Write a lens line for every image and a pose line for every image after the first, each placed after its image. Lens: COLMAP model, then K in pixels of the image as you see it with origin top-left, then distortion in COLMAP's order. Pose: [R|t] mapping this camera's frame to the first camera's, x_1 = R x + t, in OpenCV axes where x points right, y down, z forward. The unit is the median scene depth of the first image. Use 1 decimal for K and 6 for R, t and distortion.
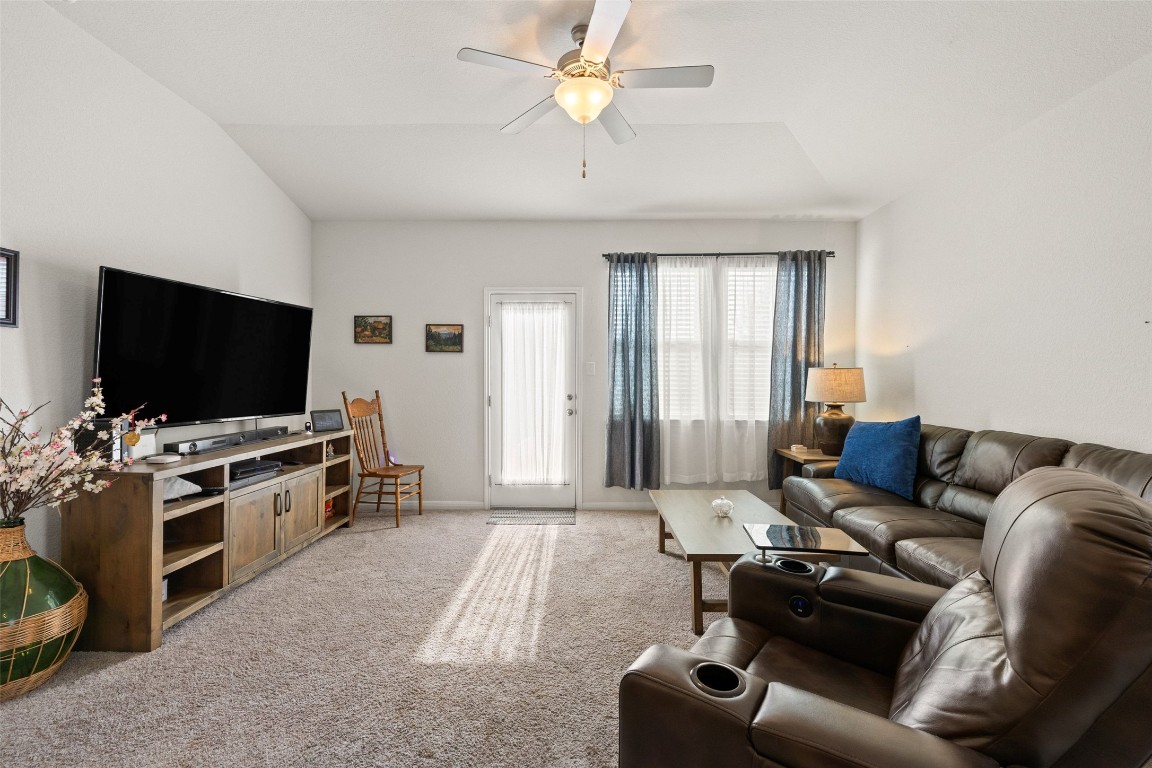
lens RADIAL K [[487.8, 0, 568.6], [0, 487.8, 375.0], [0, 0, 1]] dist [0.000040, 0.000205]
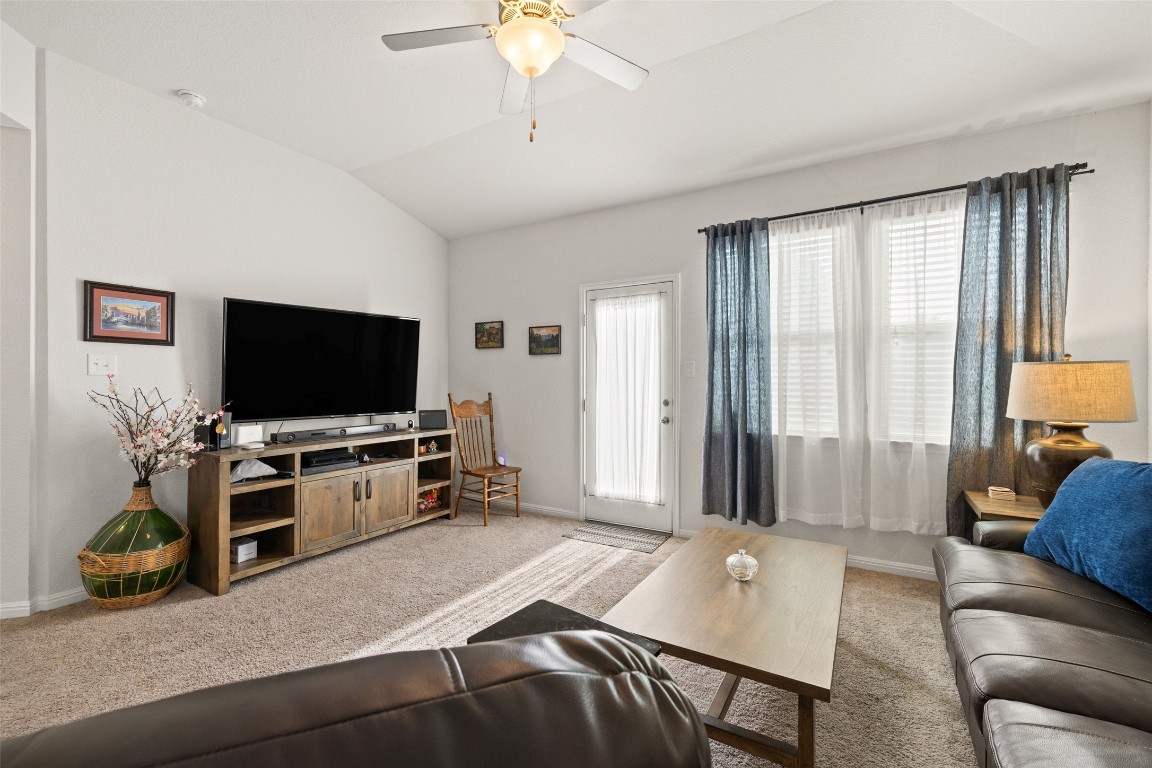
lens RADIAL K [[487.8, 0, 568.6], [0, 487.8, 375.0], [0, 0, 1]] dist [0.000040, 0.000205]
pose [[0.864955, -0.008172, -0.501782, 0.297824], [0.005814, 0.999963, -0.006263, 0.001102], [0.501815, 0.002500, 0.864971, 0.182633]]
